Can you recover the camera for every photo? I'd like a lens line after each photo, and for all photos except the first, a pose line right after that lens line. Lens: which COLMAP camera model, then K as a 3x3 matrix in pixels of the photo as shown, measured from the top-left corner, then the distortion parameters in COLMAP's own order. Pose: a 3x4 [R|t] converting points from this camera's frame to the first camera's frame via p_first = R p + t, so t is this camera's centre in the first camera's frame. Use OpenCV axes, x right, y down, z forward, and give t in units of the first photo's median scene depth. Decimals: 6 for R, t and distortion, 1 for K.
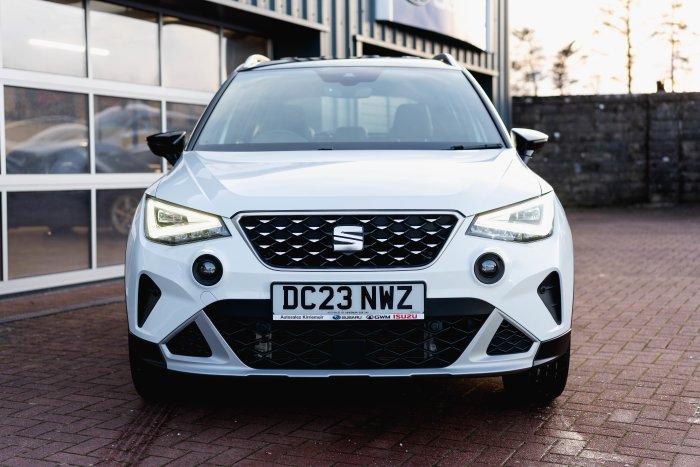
lens RADIAL K [[1083.0, 0, 350.0], [0, 1083.0, 233.5], [0, 0, 1]] dist [0.003084, 0.087294]
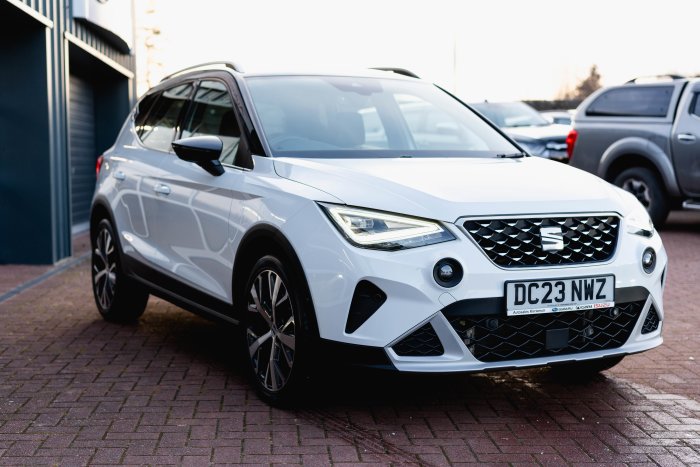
lens RADIAL K [[1083.0, 0, 350.0], [0, 1083.0, 233.5], [0, 0, 1]] dist [0.003084, 0.087294]
pose [[0.879696, -0.027179, 0.474760, -0.715566], [0.027339, 0.999605, 0.006568, -0.013854], [-0.474750, 0.007202, 0.880091, 0.116064]]
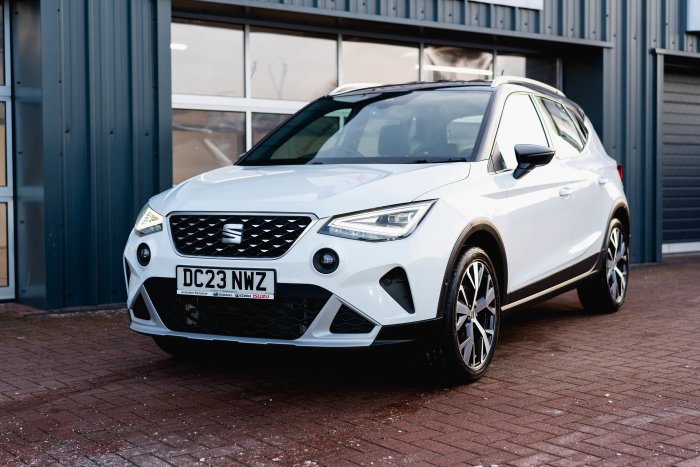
lens RADIAL K [[1083.0, 0, 350.0], [0, 1083.0, 233.5], [0, 0, 1]] dist [0.003084, 0.087294]
pose [[0.881044, 0.025305, -0.472356, 0.726346], [-0.030876, 0.999515, -0.004043, 0.005293], [0.472025, 0.018146, 0.881399, -0.062605]]
